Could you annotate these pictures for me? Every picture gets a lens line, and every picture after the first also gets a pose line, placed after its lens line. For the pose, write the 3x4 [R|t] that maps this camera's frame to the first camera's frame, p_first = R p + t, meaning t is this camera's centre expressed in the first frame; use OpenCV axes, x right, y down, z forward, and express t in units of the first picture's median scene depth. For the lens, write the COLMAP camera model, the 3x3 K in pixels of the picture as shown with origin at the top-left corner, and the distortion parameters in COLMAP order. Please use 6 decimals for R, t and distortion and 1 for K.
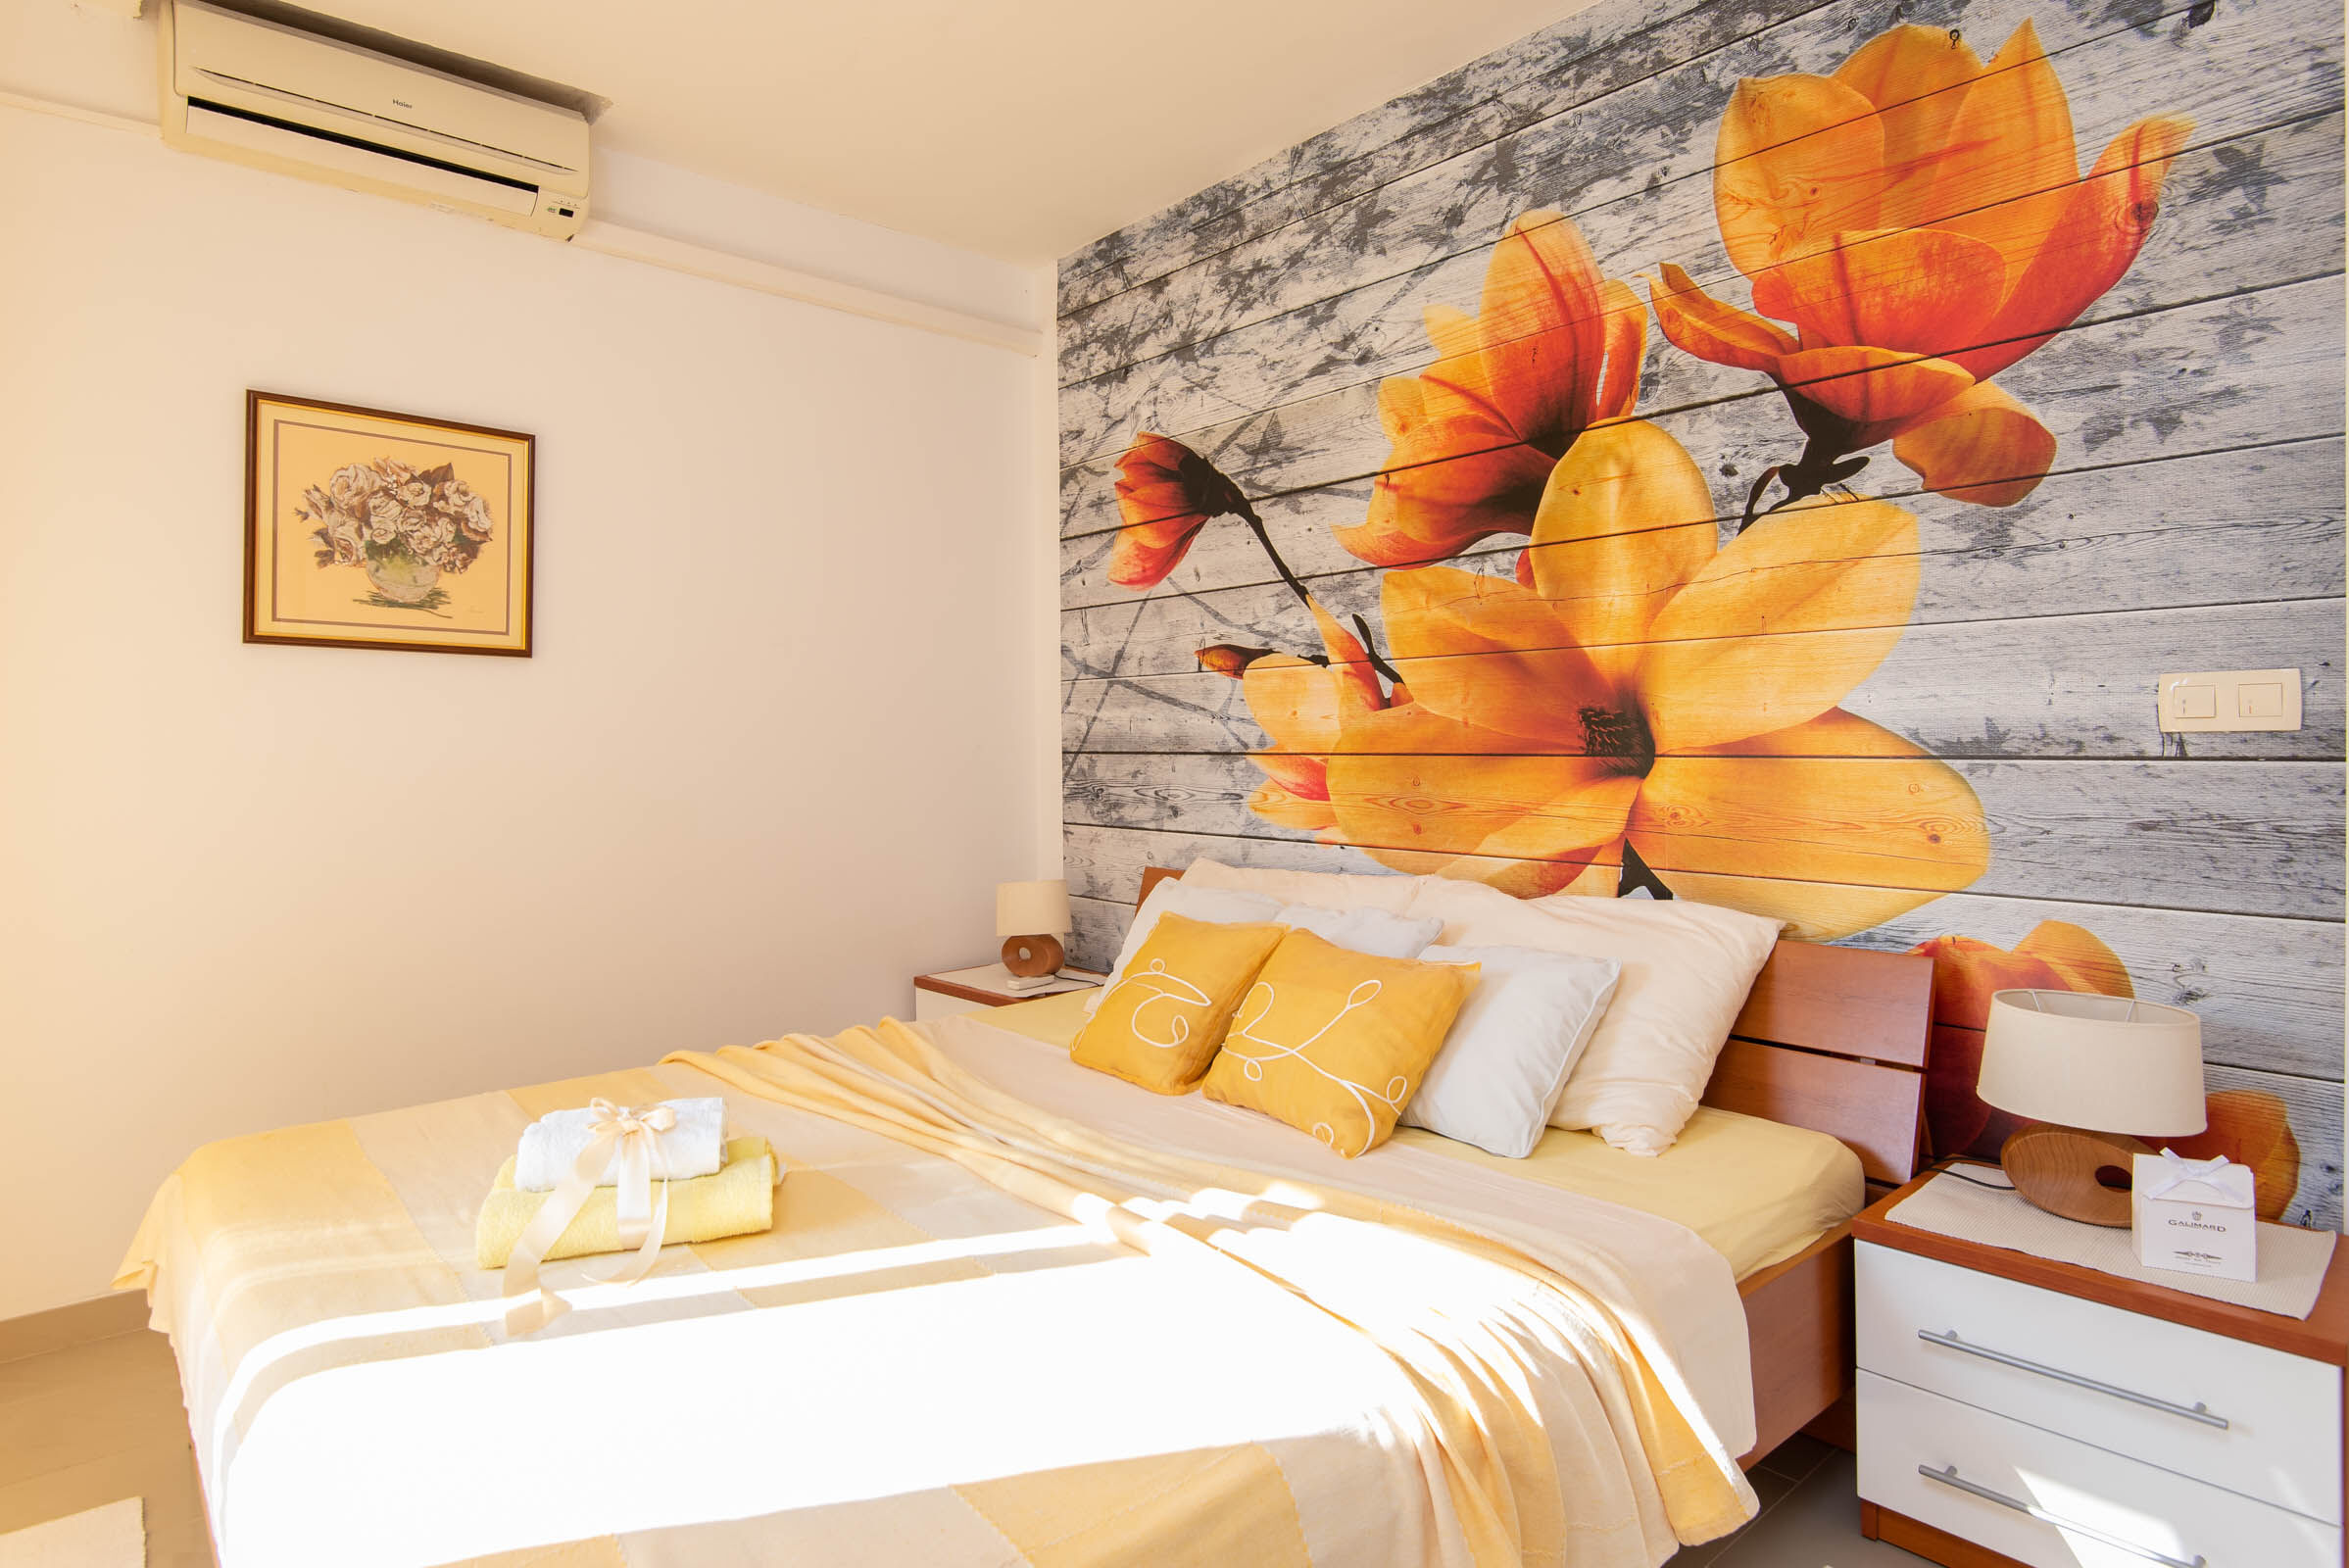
lens RADIAL K [[1288.7, 0, 1164.3], [0, 1288.7, 762.7], [0, 0, 1]] dist [0.002948, -0.014882]
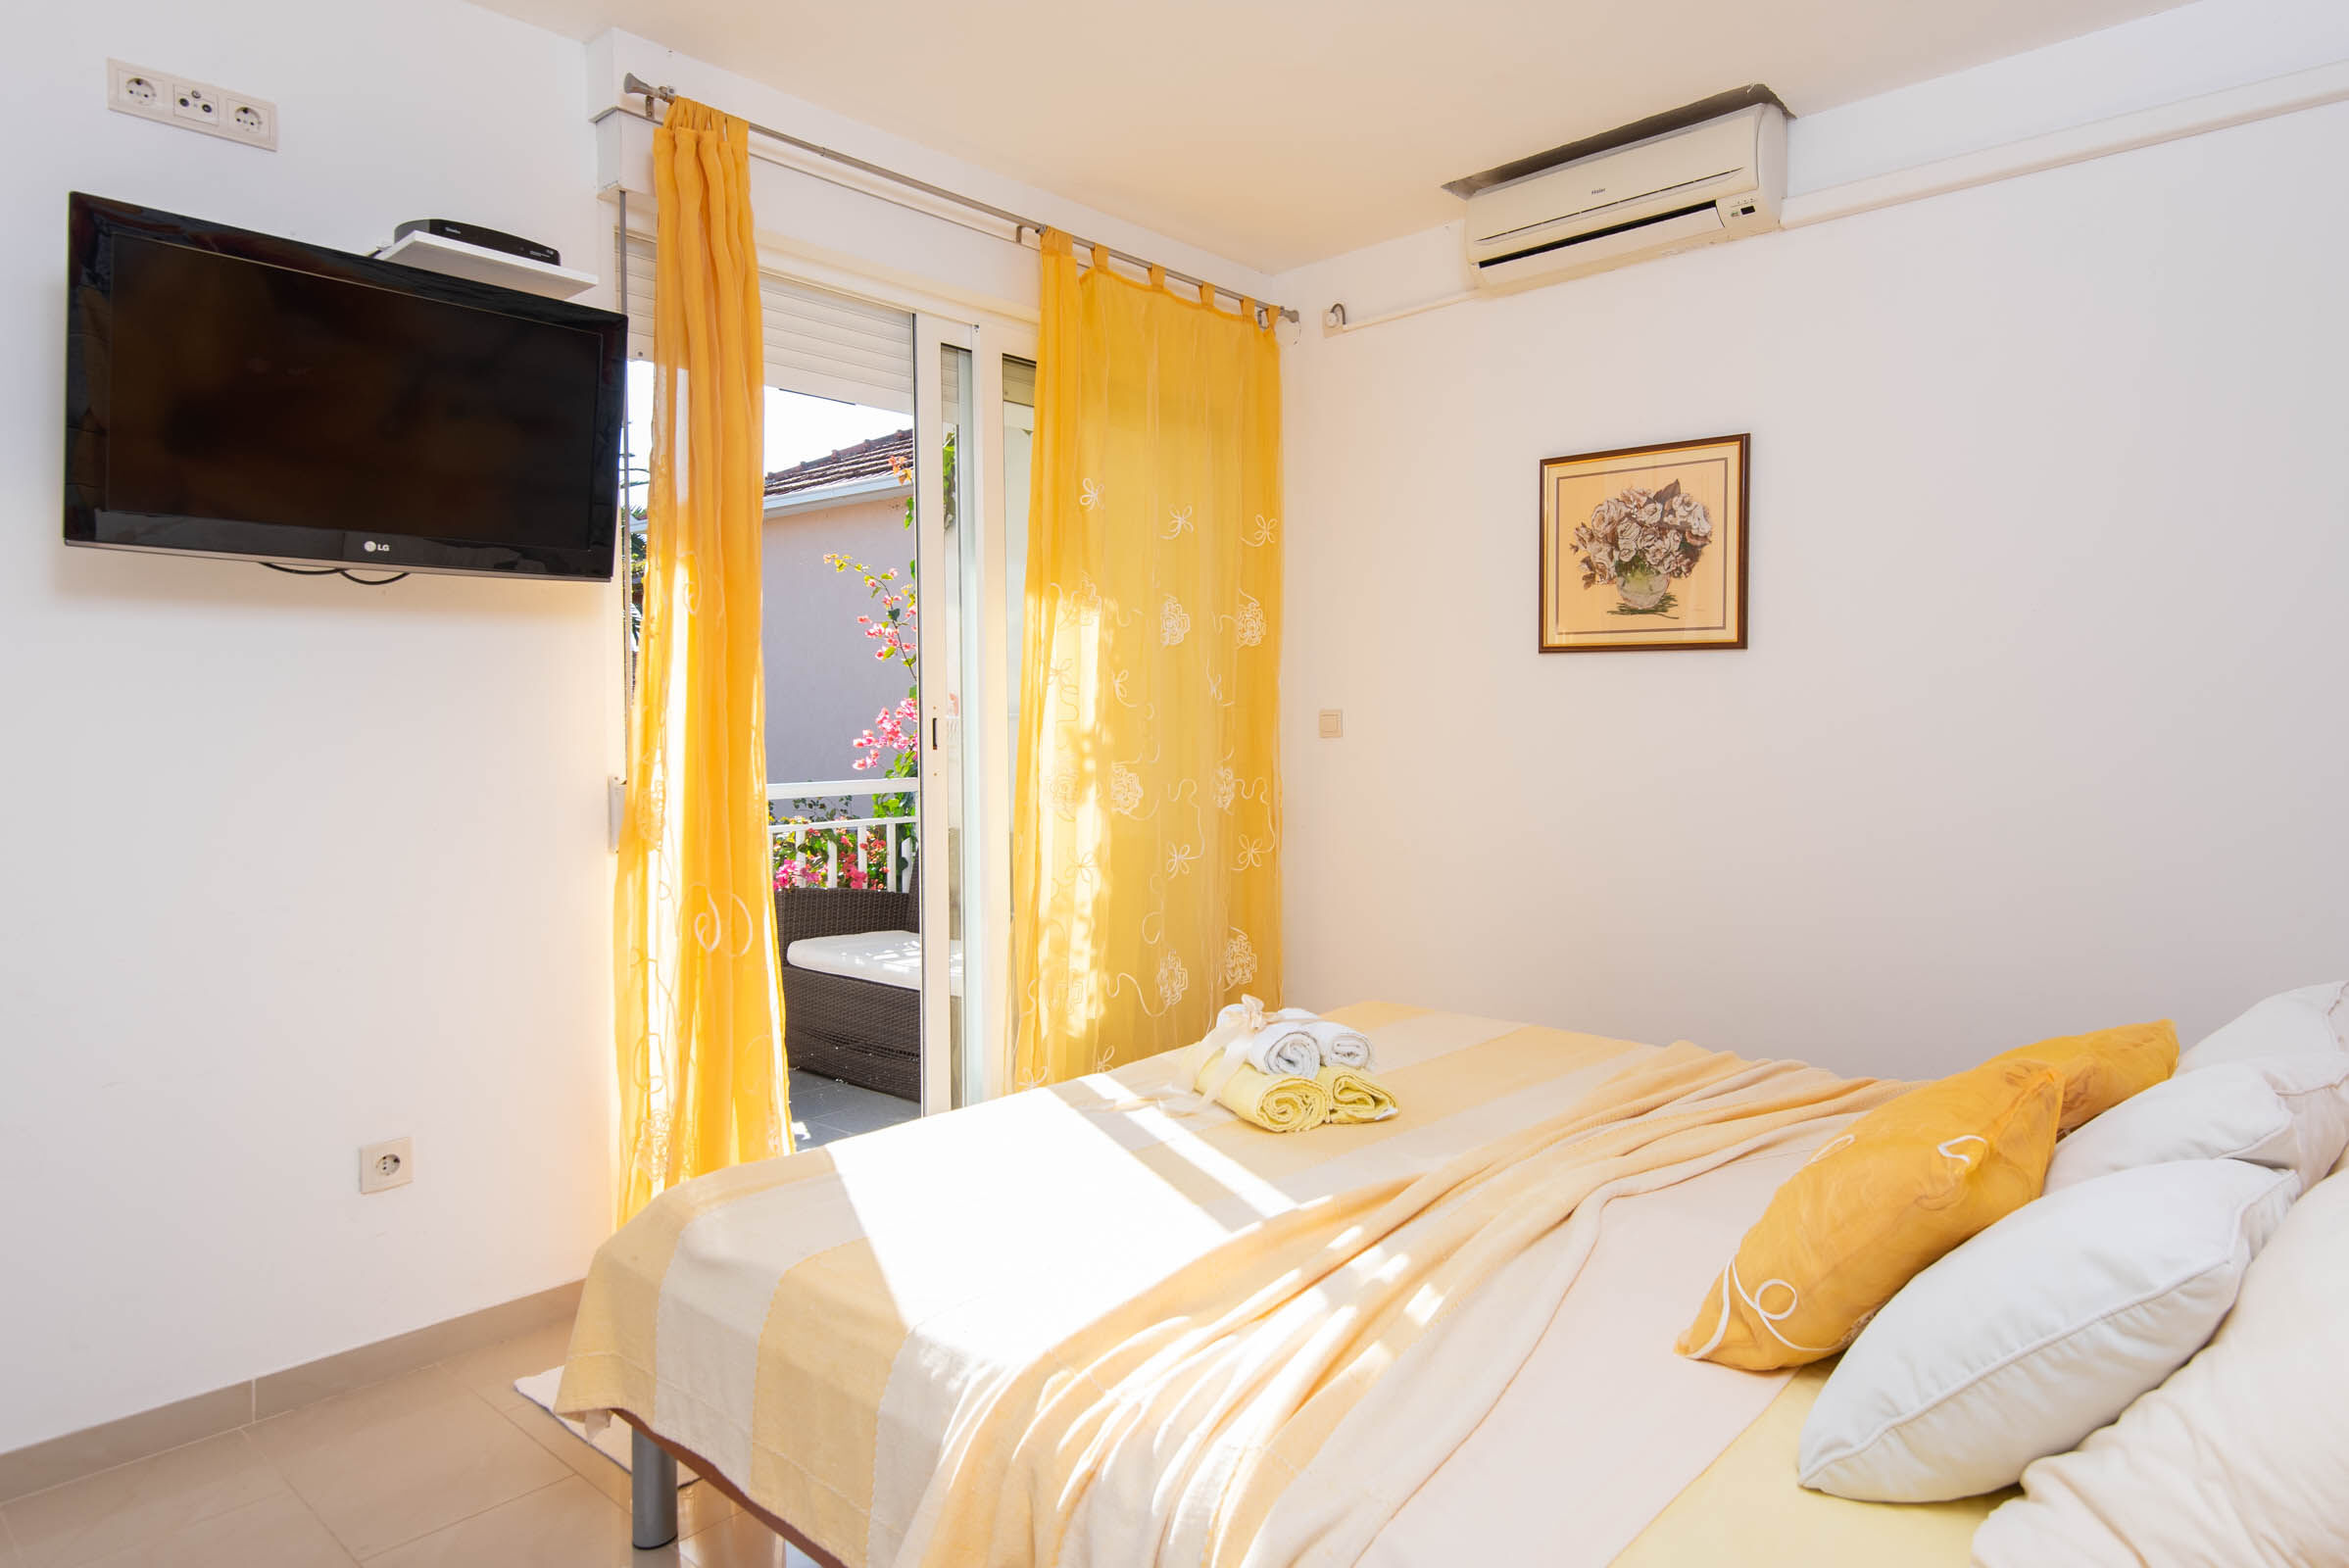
lens RADIAL K [[1382.3, 0, 1188.2], [0, 1382.3, 723.4], [0, 0, 1]] dist [0.022635, -0.002711]
pose [[0.104182, 0.004077, -0.994550, 0.625876], [-0.014829, 0.999887, 0.002545, -0.020221], [0.994448, 0.014483, 0.104230, 0.484340]]
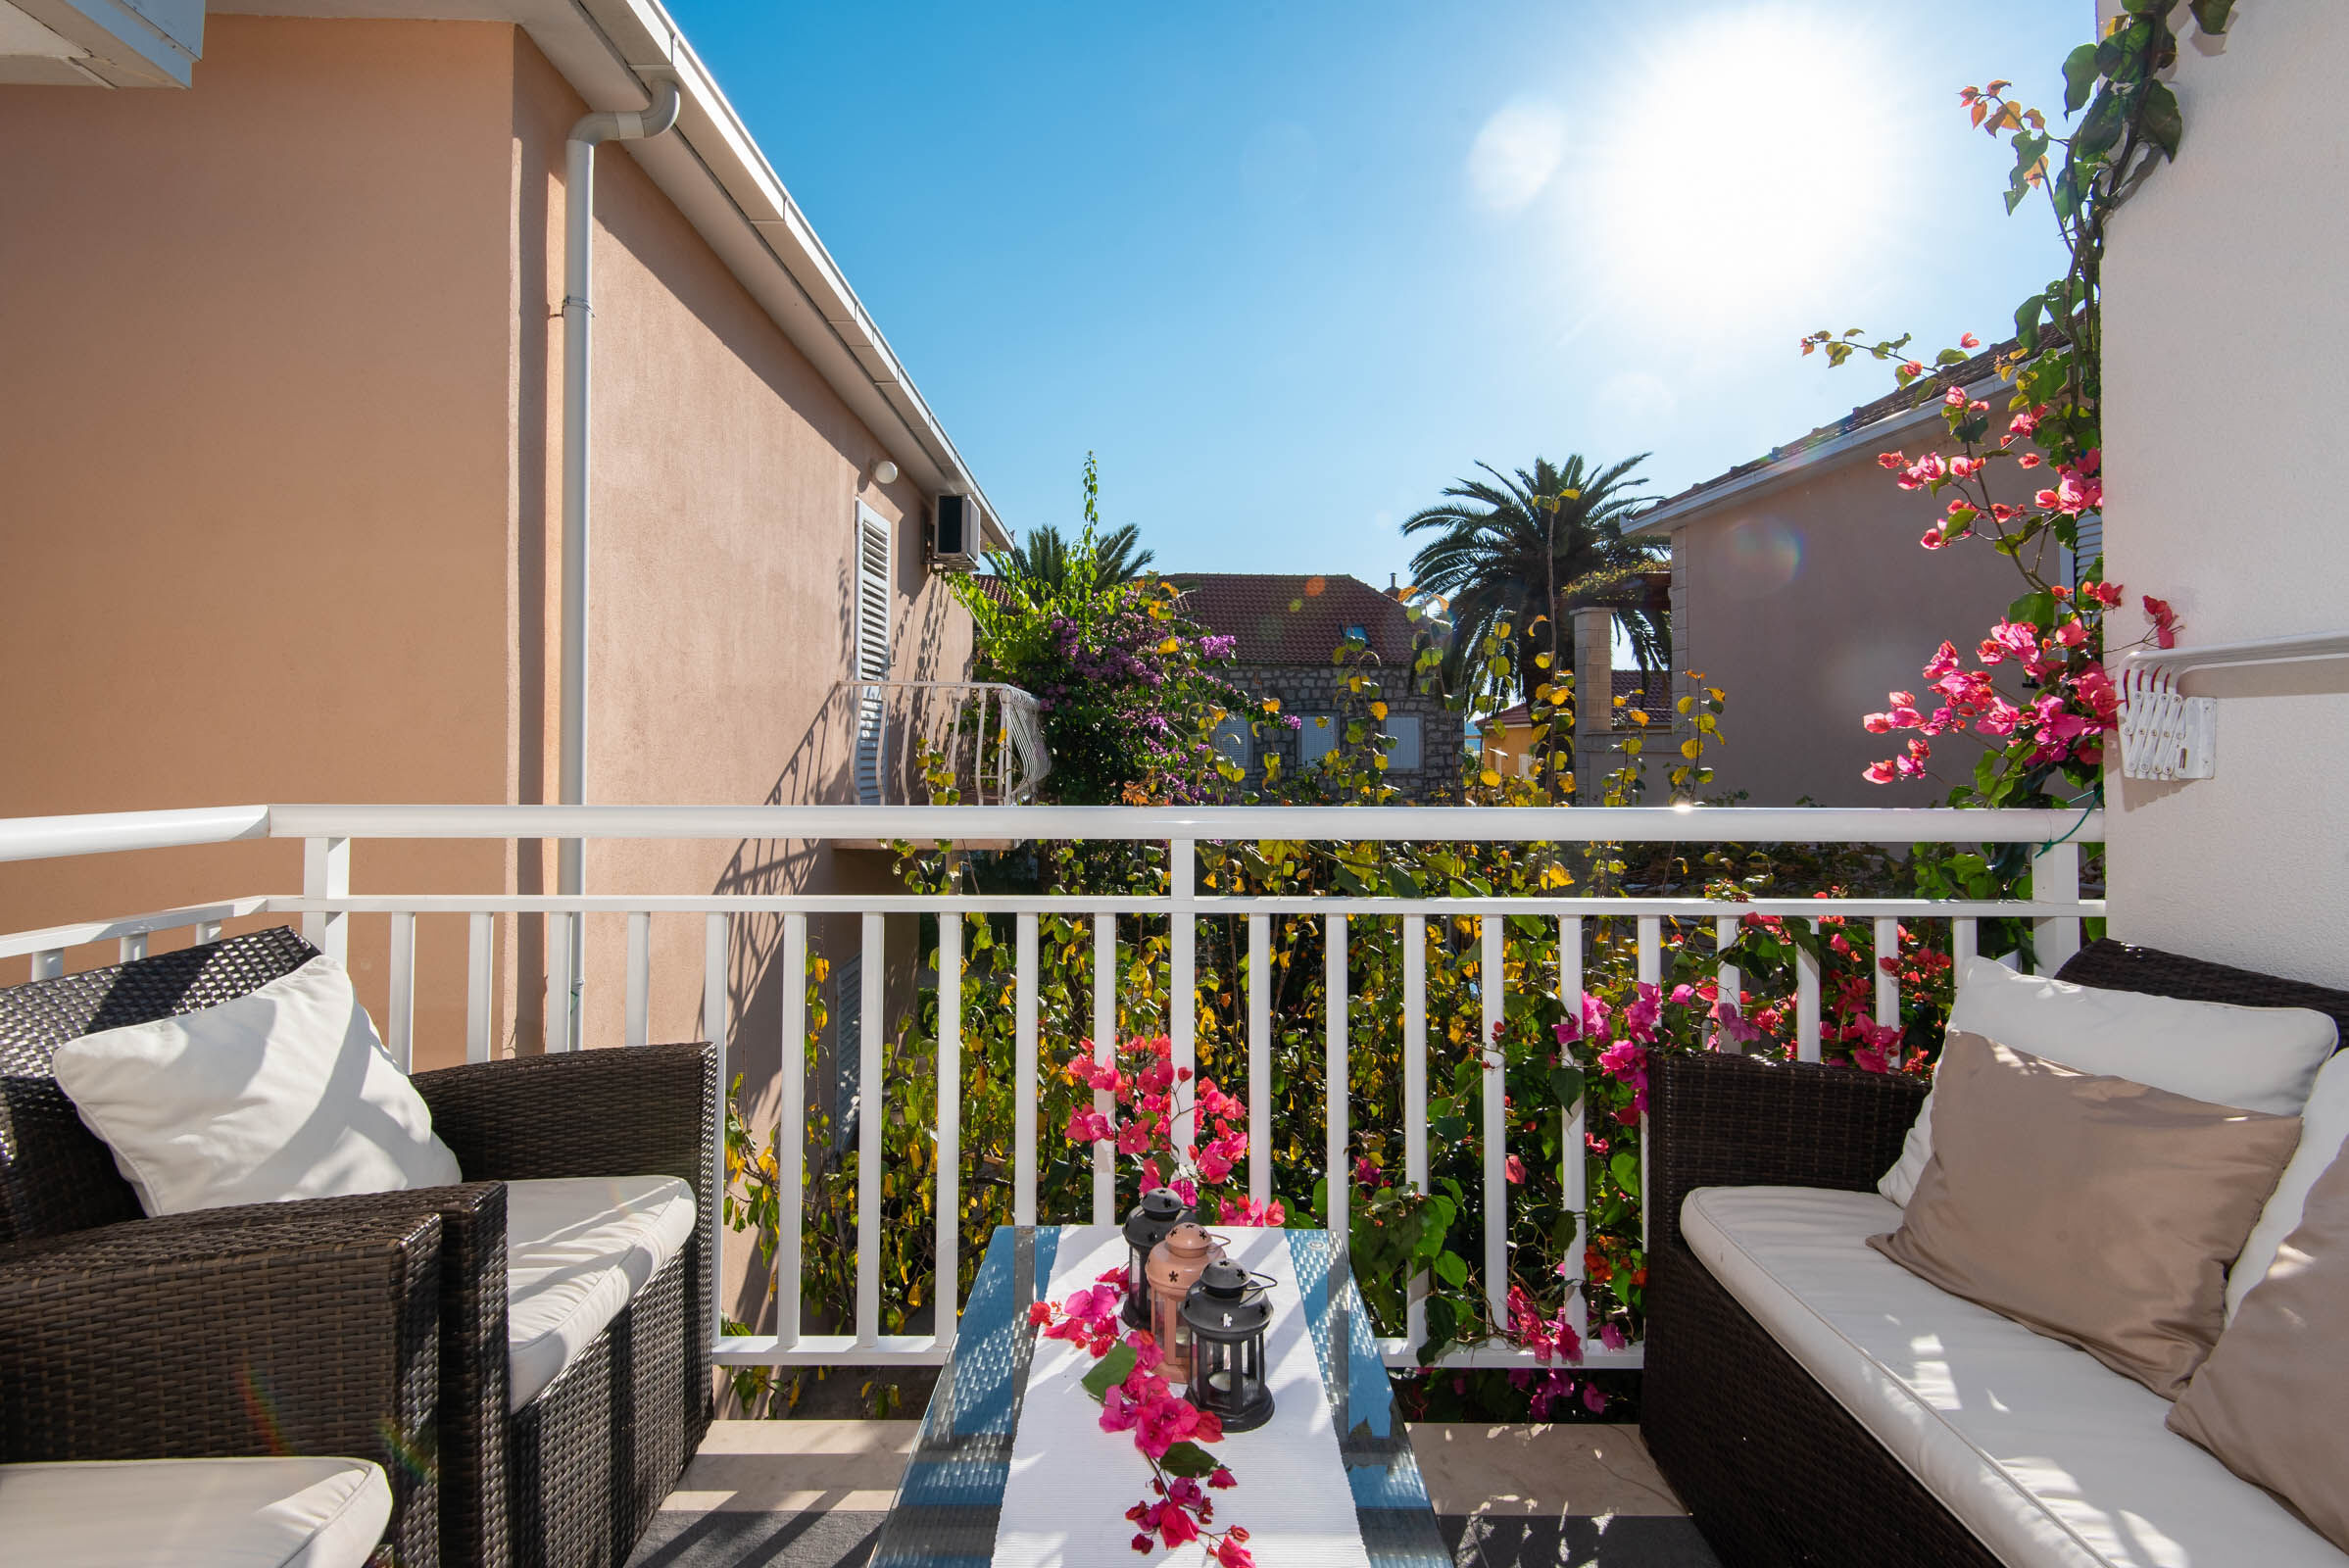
lens RADIAL K [[1096.4, 0, 1200.2], [0, 1096.4, 732.5], [0, 0, 1]] dist [-0.003046, 0.000022]
pose [[-0.638542, -0.005140, -0.769570, -0.731722], [-0.014075, 0.999888, 0.005001, 0.033843], [0.769458, 0.014025, -0.638543, 0.317008]]
